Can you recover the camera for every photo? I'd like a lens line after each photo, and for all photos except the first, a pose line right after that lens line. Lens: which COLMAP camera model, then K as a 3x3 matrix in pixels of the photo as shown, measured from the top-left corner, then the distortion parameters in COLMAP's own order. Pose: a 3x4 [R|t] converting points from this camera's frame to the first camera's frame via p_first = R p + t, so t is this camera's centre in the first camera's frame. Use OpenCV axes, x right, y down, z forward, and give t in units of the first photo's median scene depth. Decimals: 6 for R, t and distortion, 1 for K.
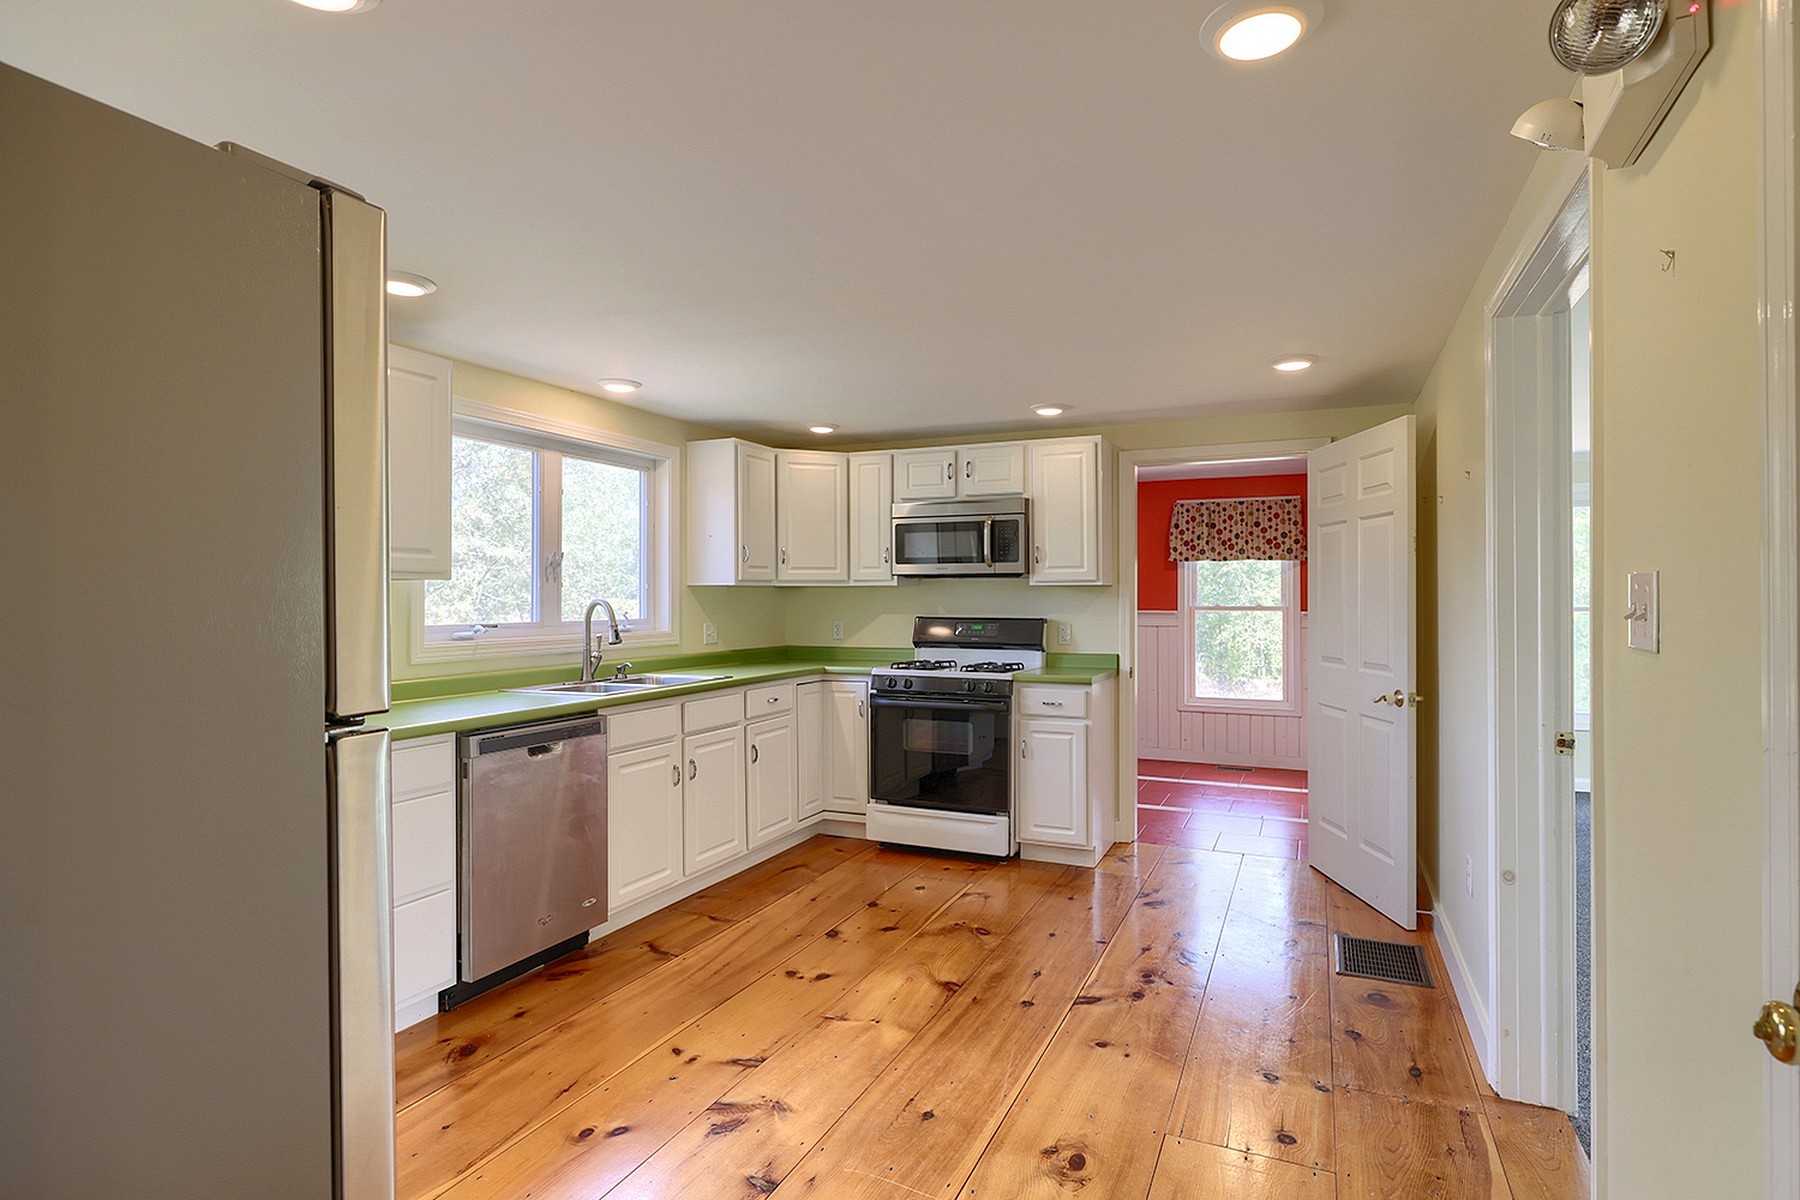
lens RADIAL K [[915.0, 0, 903.8], [0, 915.0, 597.6], [0, 0, 1]] dist [-0.005128, -0.001188]
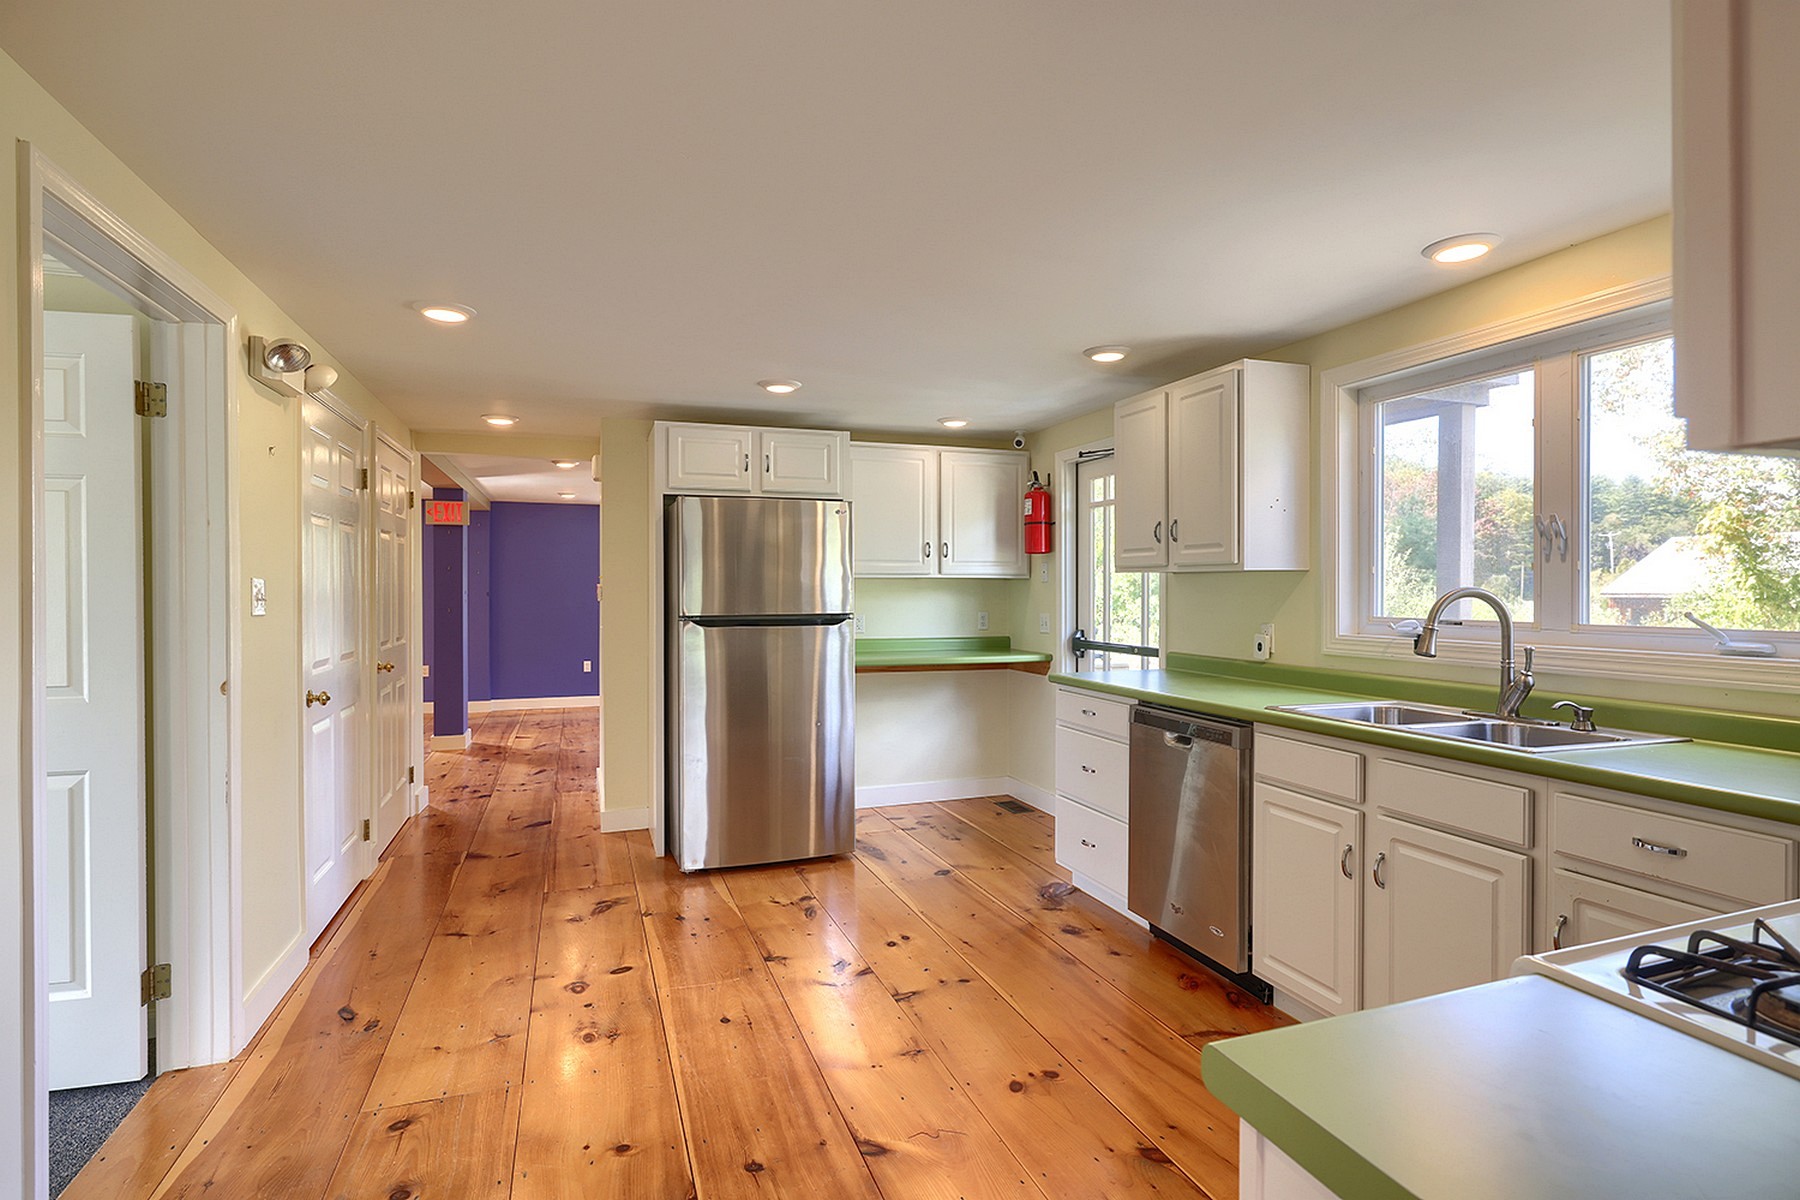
lens RADIAL K [[915.0, 0, 906.0], [0, 915.0, 597.1], [0, 0, 1]] dist [-0.005128, -0.001188]
pose [[-0.719110, 0.007415, -0.694857, 0.424537], [0.002784, 0.999966, 0.007790, 0.001995], [0.694891, 0.003667, -0.719106, 1.256945]]
